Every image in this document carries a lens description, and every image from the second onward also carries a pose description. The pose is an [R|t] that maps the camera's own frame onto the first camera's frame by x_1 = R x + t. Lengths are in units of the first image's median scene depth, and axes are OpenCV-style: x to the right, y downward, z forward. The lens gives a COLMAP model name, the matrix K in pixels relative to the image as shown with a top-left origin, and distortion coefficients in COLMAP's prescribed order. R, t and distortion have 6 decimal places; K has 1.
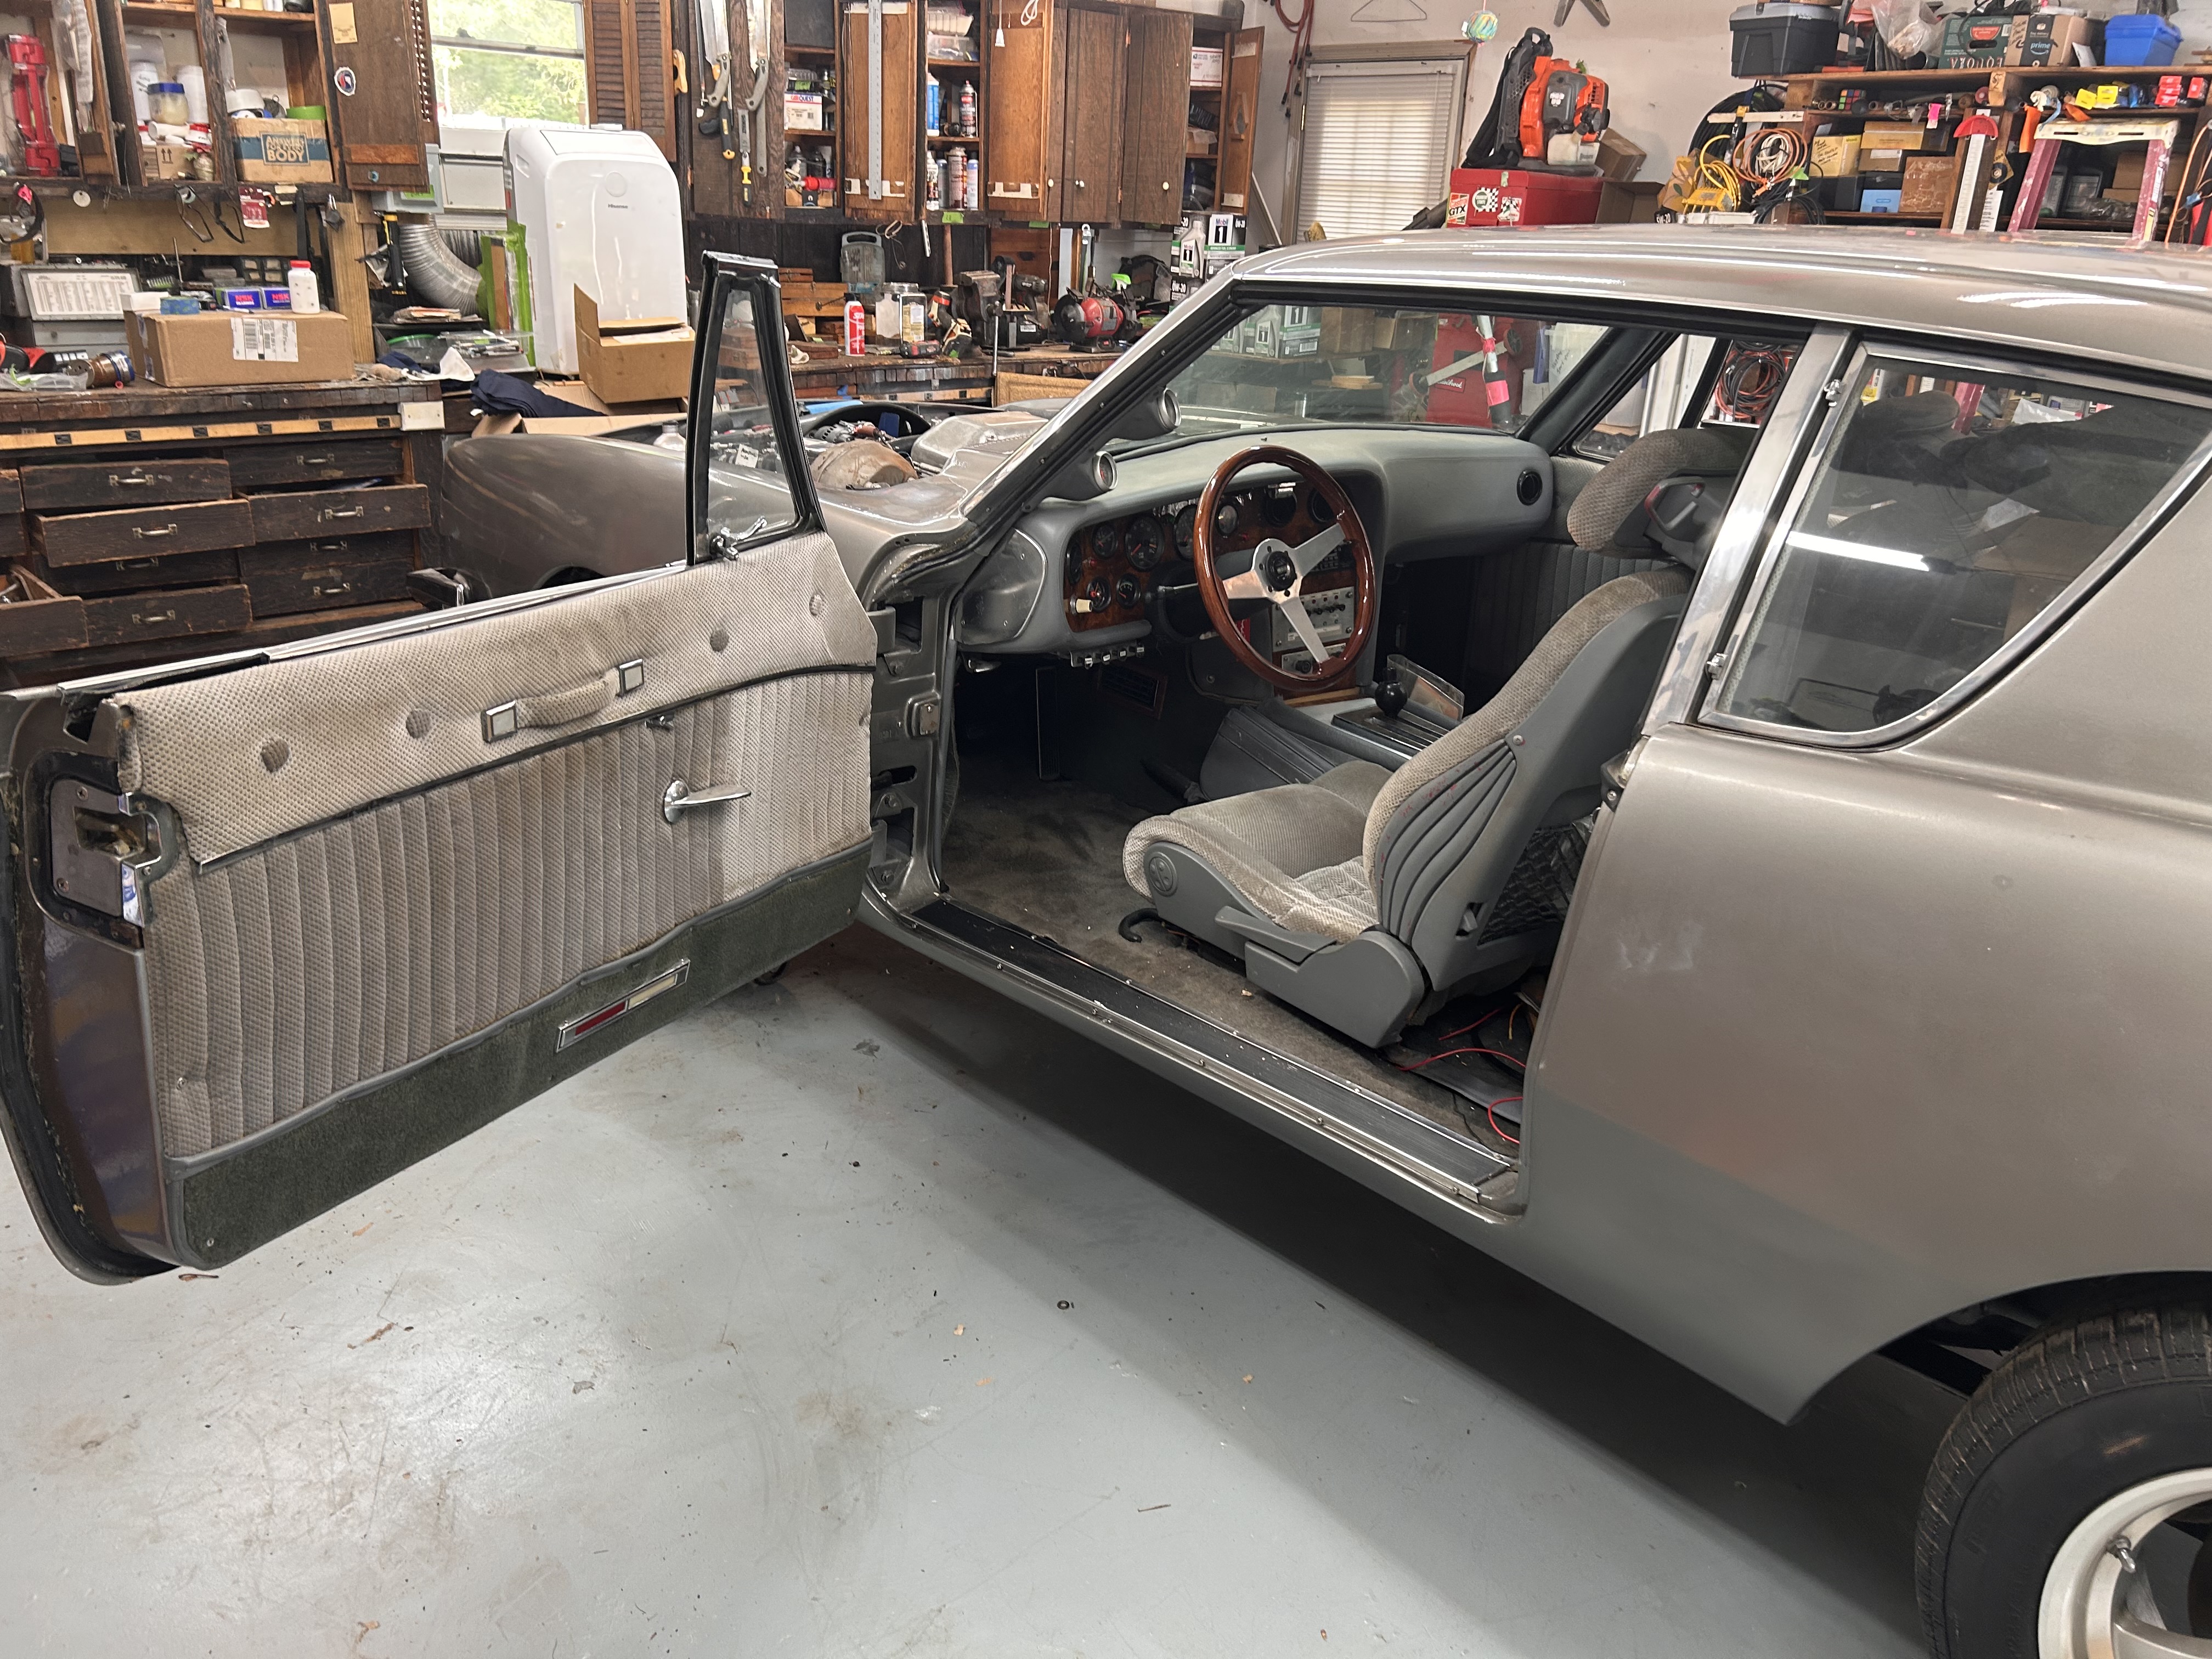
lens RADIAL K [[1704.8, 0, 1106.0], [0, 1704.8, 829.5], [0, 0, 1]] dist [0.008341, -0.005499]
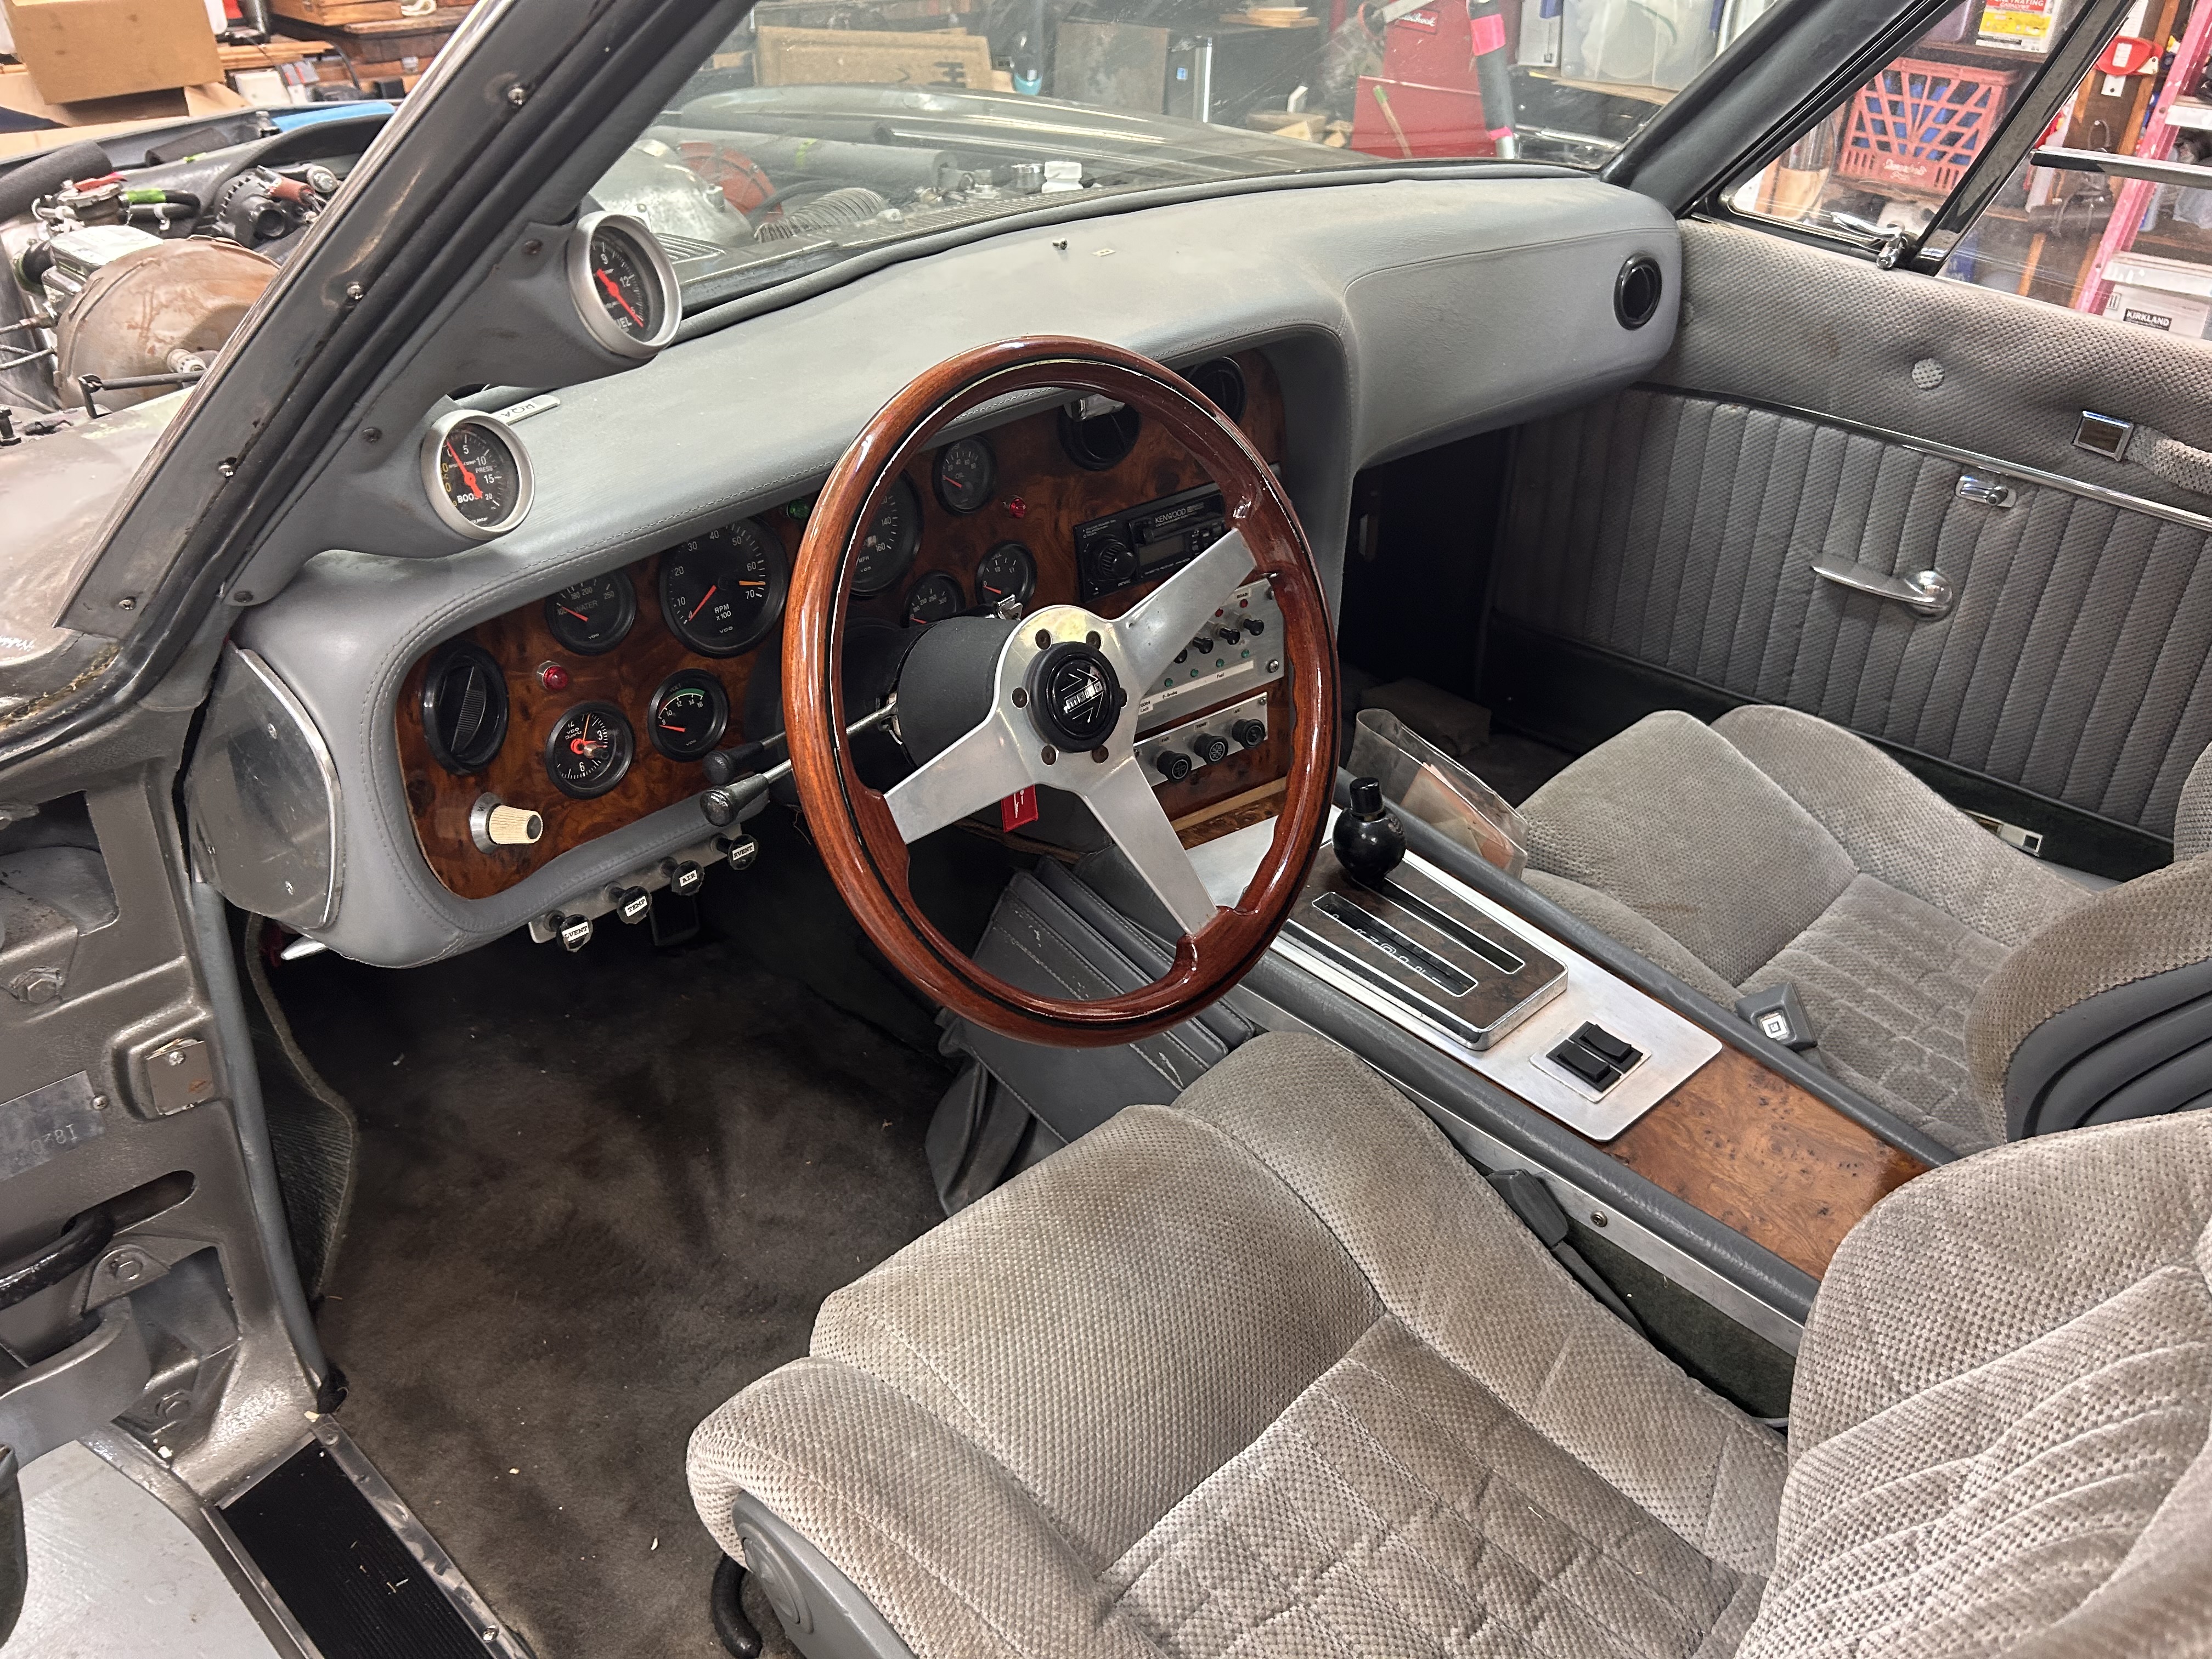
lens RADIAL K [[1704.8, 0, 1106.0], [0, 1704.8, 829.5], [0, 0, 1]] dist [0.008341, -0.005499]
pose [[0.998819, -0.036147, 0.032467, 0.081425], [0.029309, 0.981204, 0.190736, -0.162864], [-0.038751, -0.189559, 0.981104, 0.547533]]
